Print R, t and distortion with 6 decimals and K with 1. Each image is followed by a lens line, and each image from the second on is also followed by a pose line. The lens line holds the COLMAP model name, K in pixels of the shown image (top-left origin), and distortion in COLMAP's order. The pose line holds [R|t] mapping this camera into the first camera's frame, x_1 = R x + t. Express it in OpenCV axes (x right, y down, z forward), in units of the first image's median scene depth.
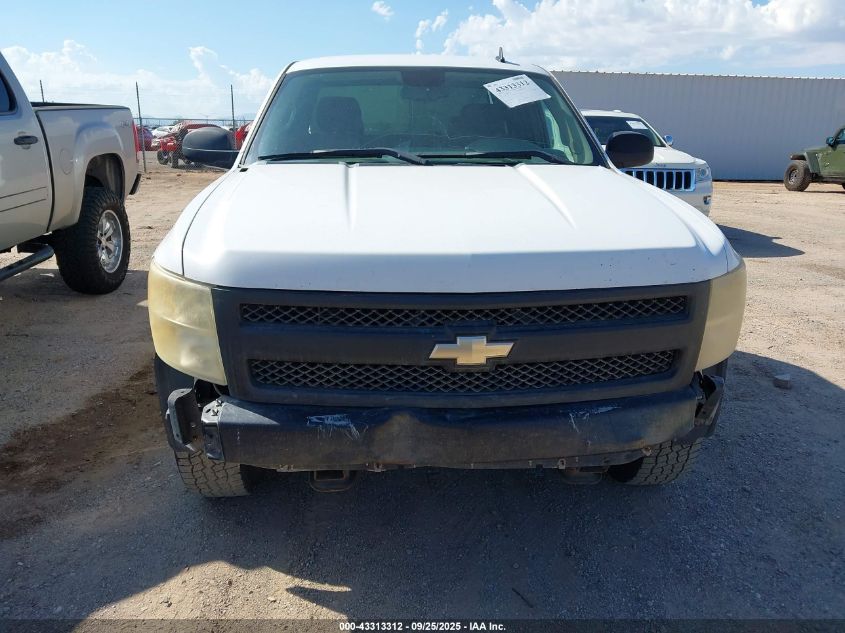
lens RADIAL K [[669.7, 0, 425.7], [0, 669.7, 316.6], [0, 0, 1]] dist [0.043551, -0.049834]
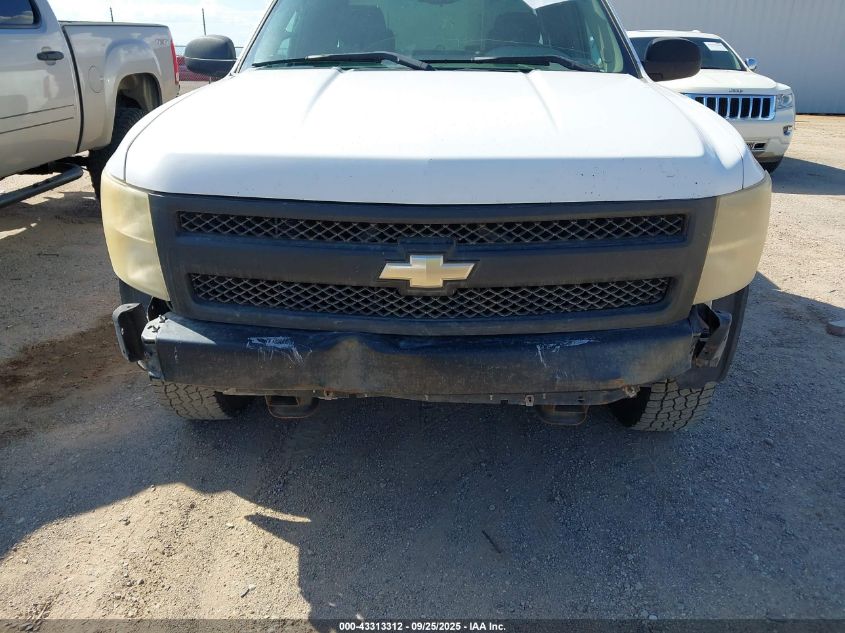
lens RADIAL K [[669.7, 0, 426.8], [0, 669.7, 323.0], [0, 0, 1]] dist [0.043551, -0.049834]
pose [[0.994337, 0.037208, -0.099544, 0.119991], [-0.027194, 0.994603, 0.100131, 0.023191], [0.102733, -0.096857, 0.989982, 0.087253]]
